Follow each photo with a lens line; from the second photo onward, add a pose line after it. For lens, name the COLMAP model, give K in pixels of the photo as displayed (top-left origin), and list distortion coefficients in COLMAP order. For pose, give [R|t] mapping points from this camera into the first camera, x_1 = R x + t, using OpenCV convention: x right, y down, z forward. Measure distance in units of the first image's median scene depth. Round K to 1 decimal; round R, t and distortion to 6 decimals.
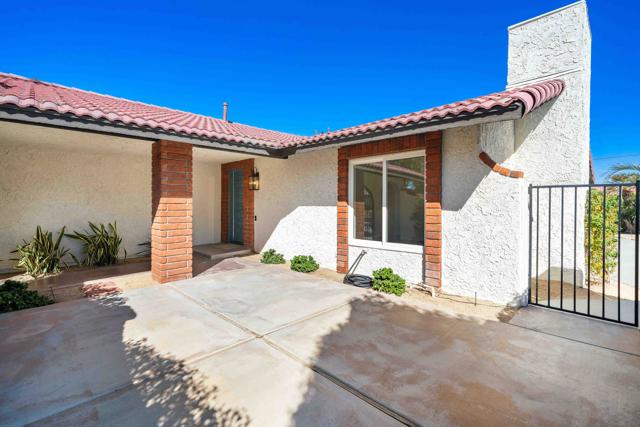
lens RADIAL K [[297.7, 0, 317.1], [0, 297.7, 202.3], [0, 0, 1]] dist [0.000465, 0.002004]
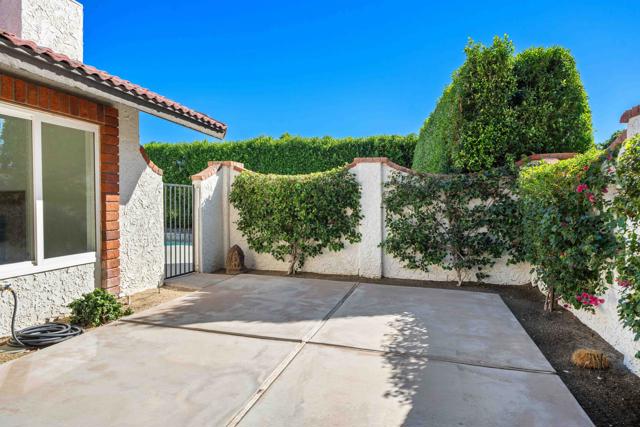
lens RADIAL K [[407.2, 0, 323.1], [0, 407.2, 214.2], [0, 0, 1]] dist [0.005626, 0.002231]
pose [[-0.515931, -0.028578, 0.856154, -1.347426], [-0.014311, 0.999591, 0.024742, 0.027577], [-0.856511, 0.000513, -0.516129, 1.678493]]
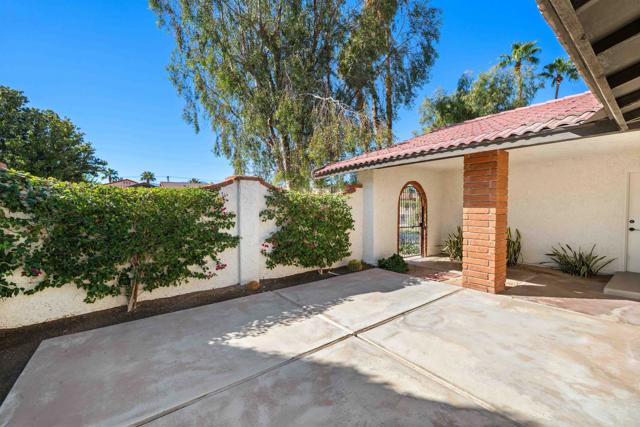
lens RADIAL K [[257.1, 0, 314.4], [0, 257.1, 213.9], [0, 0, 1]] dist [-0.006029, -0.000886]
pose [[-0.139022, 0.026600, -0.989932, 0.843002], [0.012080, 0.999610, 0.025164, -0.045206], [0.990216, -0.008460, -0.139290, 1.042885]]
